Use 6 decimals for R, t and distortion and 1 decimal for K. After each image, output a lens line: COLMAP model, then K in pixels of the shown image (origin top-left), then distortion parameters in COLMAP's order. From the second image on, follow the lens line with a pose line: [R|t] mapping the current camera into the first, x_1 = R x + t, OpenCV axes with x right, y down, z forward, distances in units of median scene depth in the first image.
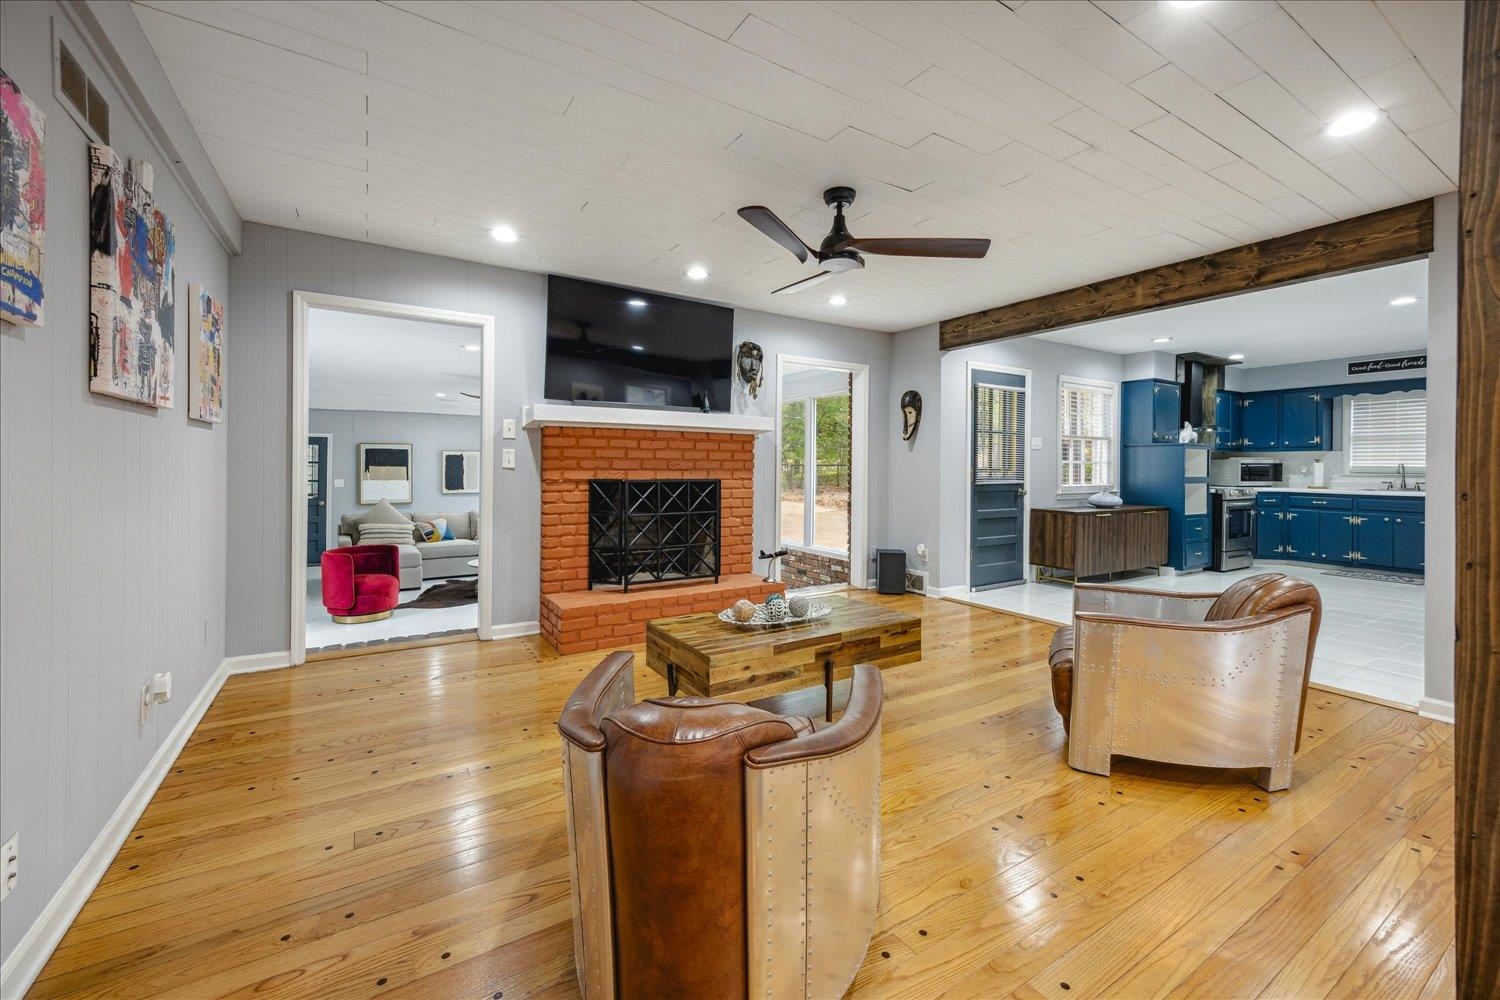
lens RADIAL K [[605.8, 0, 745.6], [0, 605.8, 468.7], [0, 0, 1]] dist [0.004233, 0.000204]
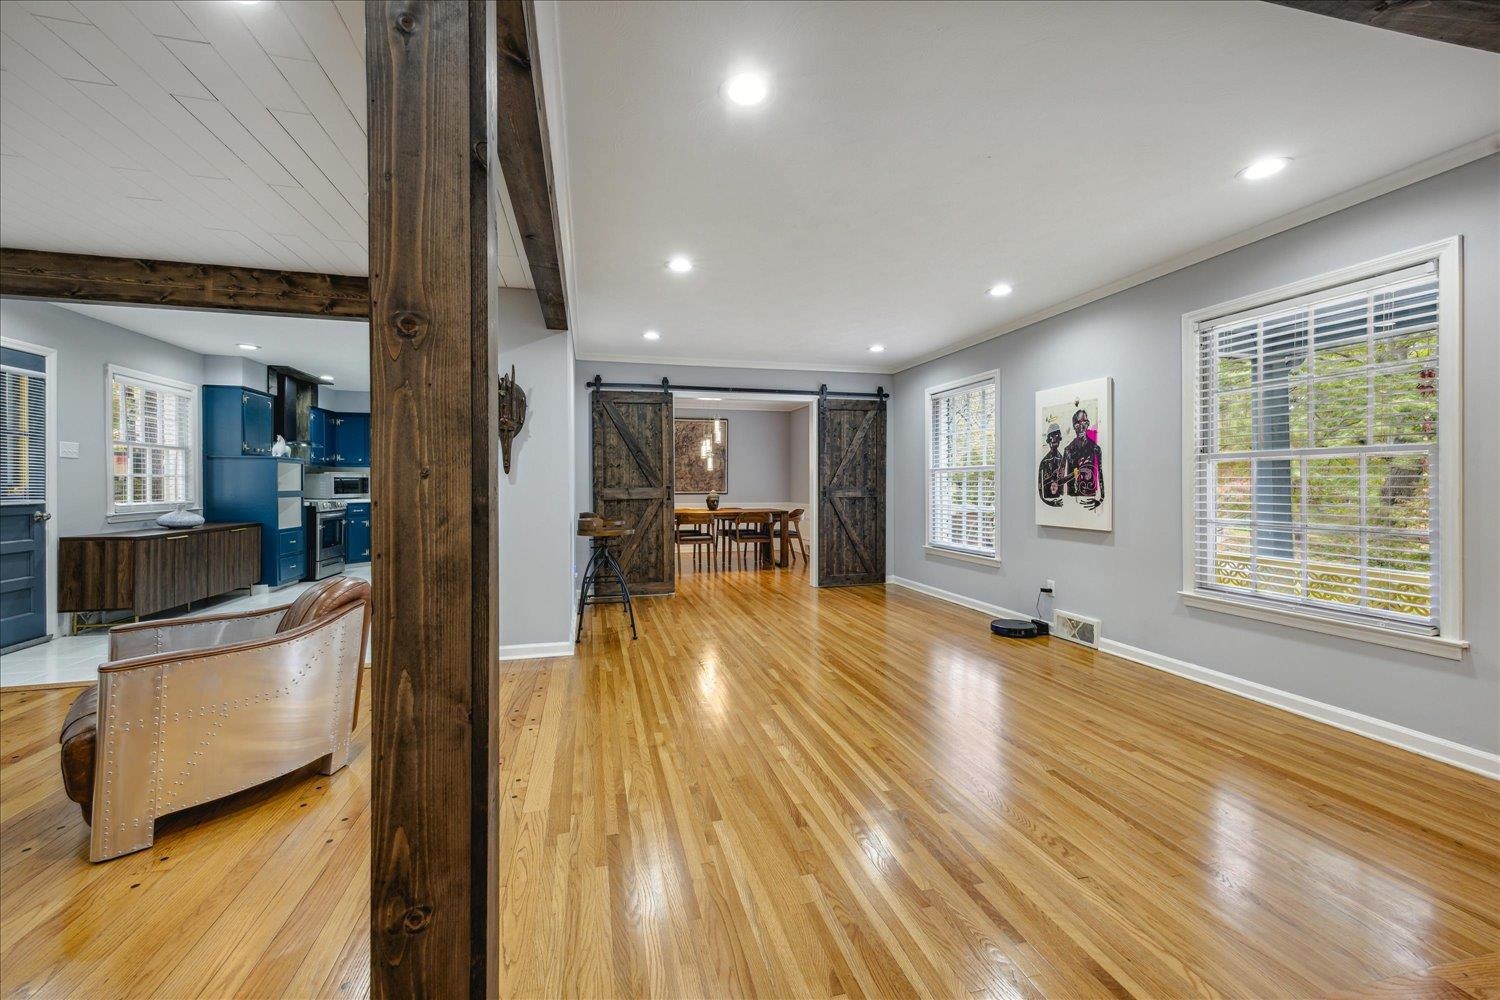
lens RADIAL K [[598.0, 0, 742.2], [0, 598.0, 488.2], [0, 0, 1]] dist [0.008023, -0.000321]
pose [[0.298720, -0.013907, 0.954239, 0.018037], [0.004883, 0.999903, 0.013044, -0.000083], [-0.954328, 0.000763, 0.298759, -0.014396]]
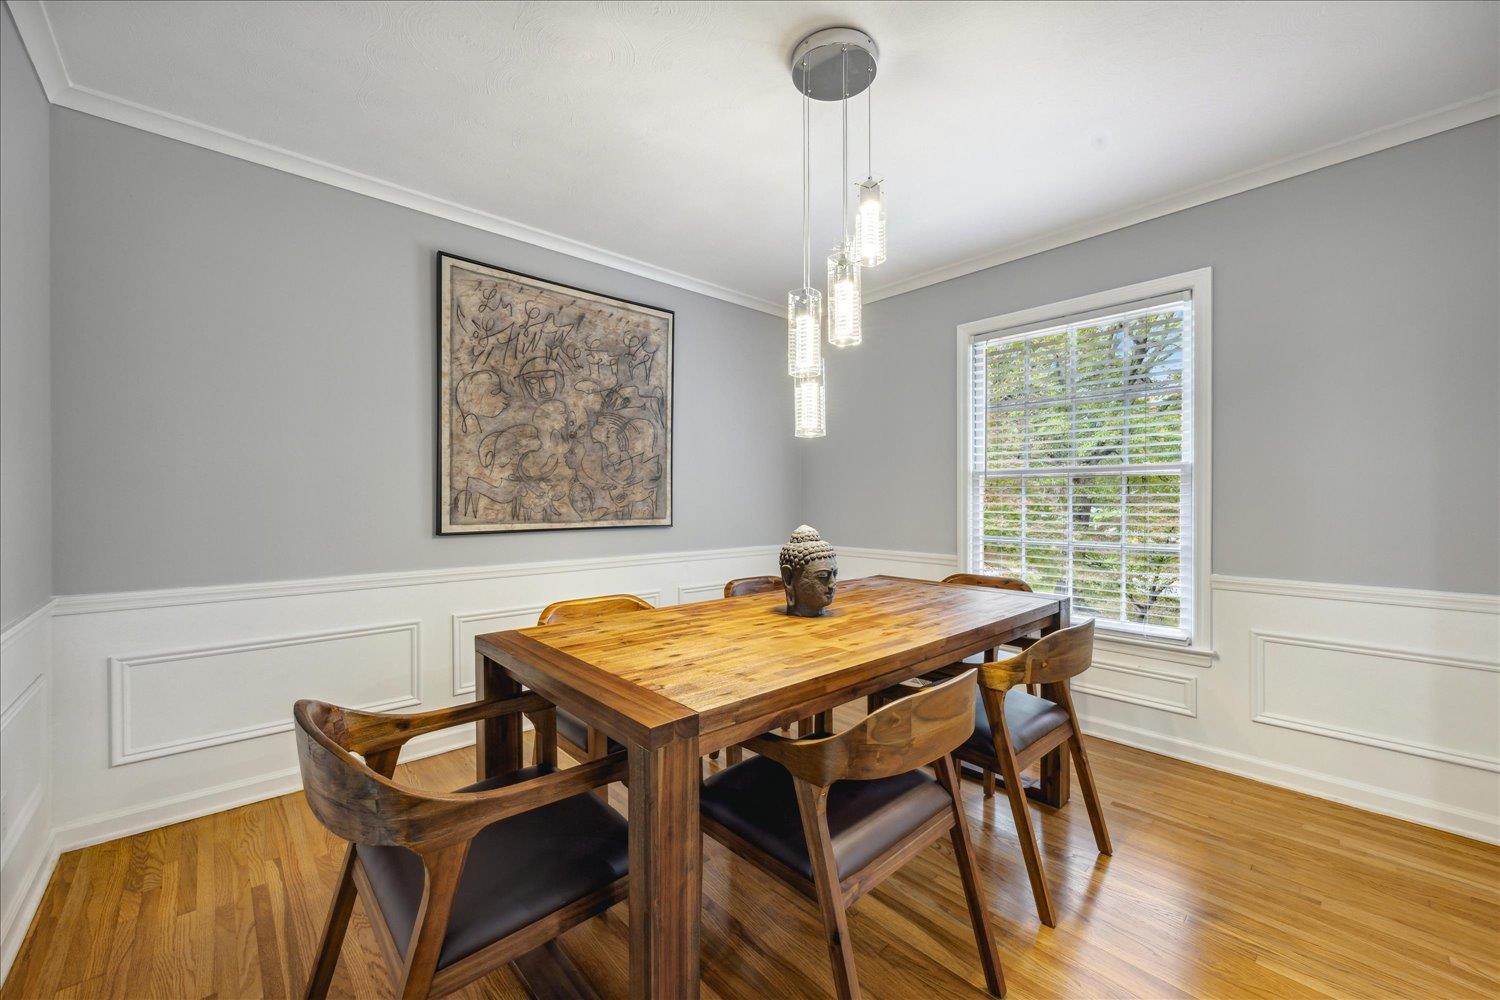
lens RADIAL K [[594.0, 0, 748.1], [0, 594.0, 493.6], [0, 0, 1]] dist [0.002038, 0.000118]
pose [[-0.180122, 0.002478, 0.983641, 1.038841], [0.002338, 0.999995, -0.002091, 0.006472], [-0.983641, 0.001923, -0.180127, 0.565031]]
